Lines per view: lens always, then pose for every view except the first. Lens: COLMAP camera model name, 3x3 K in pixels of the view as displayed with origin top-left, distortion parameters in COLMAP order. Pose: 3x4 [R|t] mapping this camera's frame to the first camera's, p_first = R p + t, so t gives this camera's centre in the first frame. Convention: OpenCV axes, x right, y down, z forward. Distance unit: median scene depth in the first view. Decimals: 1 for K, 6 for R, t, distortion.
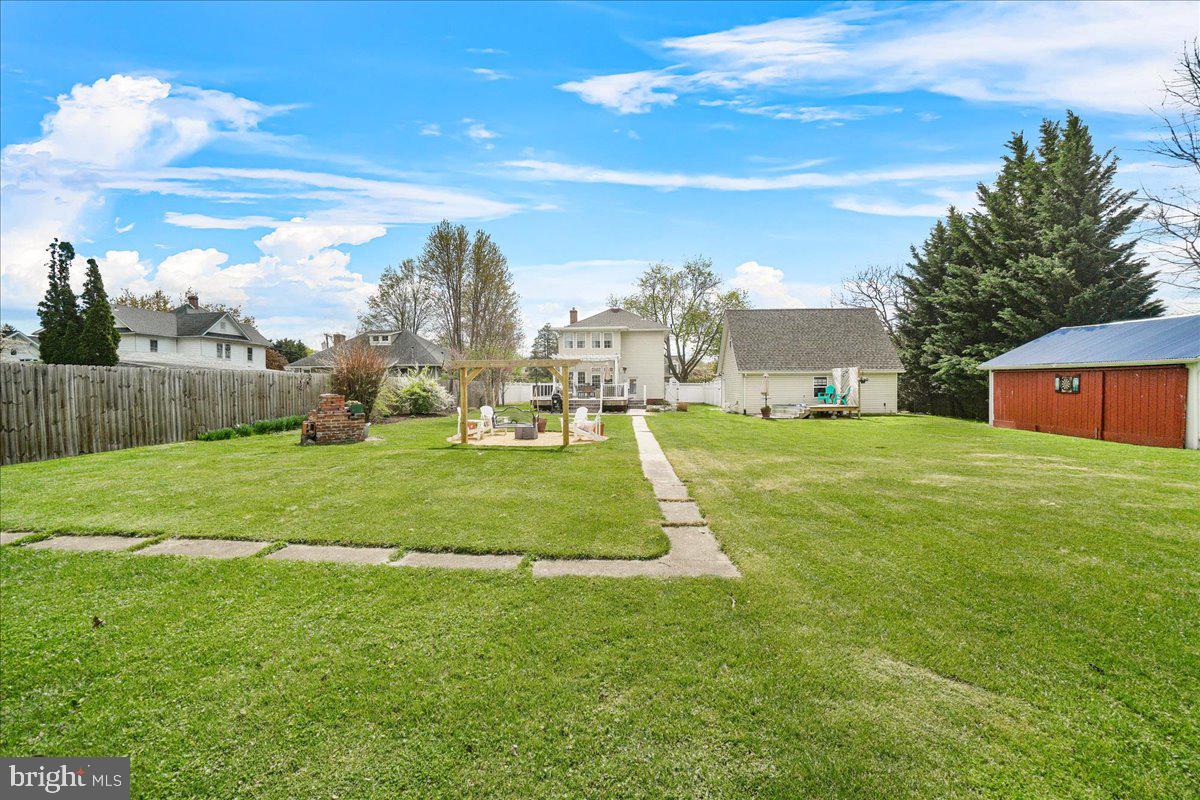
lens RADIAL K [[533.8, 0, 600.0], [0, 533.8, 400.0], [0, 0, 1]] dist [-0.029200, -0.000034]
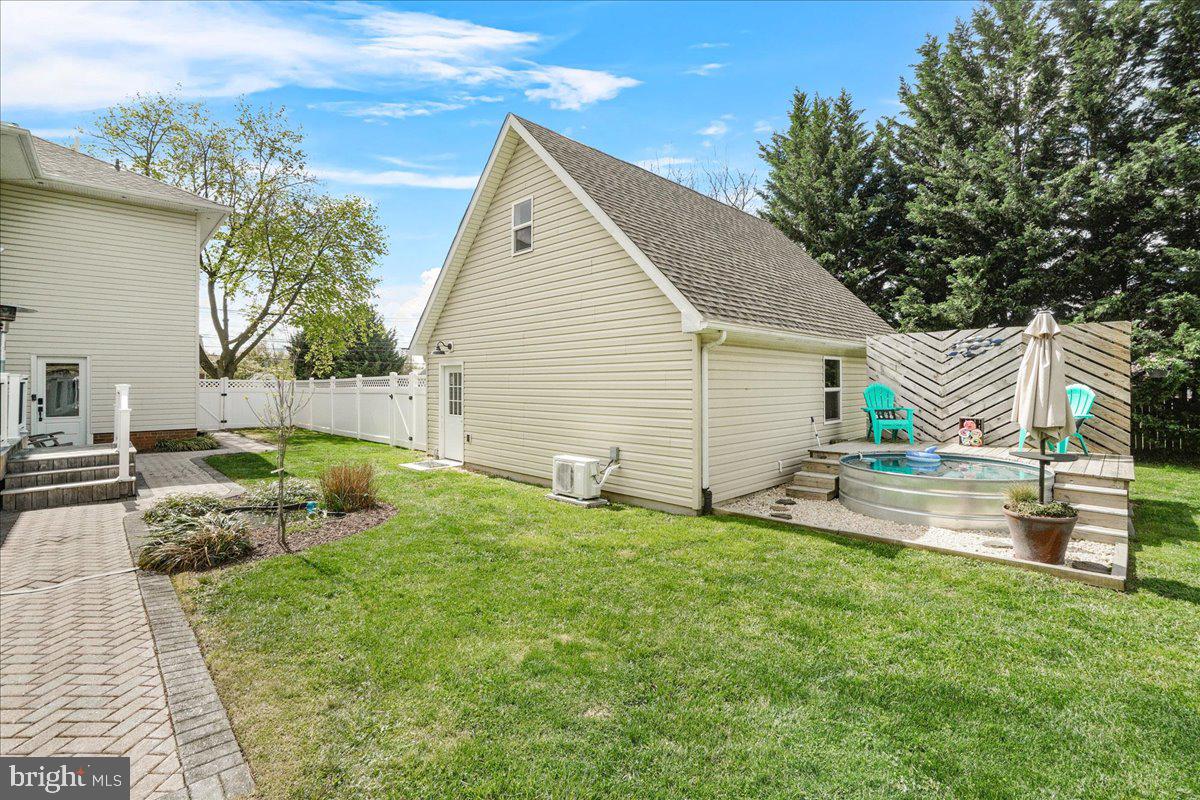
lens RADIAL K [[533.8, 0, 600.0], [0, 533.8, 400.0], [0, 0, 1]] dist [-0.029200, -0.000034]
pose [[0.672687, -0.006277, 0.739900, 0.037494], [0.009262, 0.999957, 0.000063, -0.011849], [-0.739869, 0.006811, 0.672717, 0.466663]]
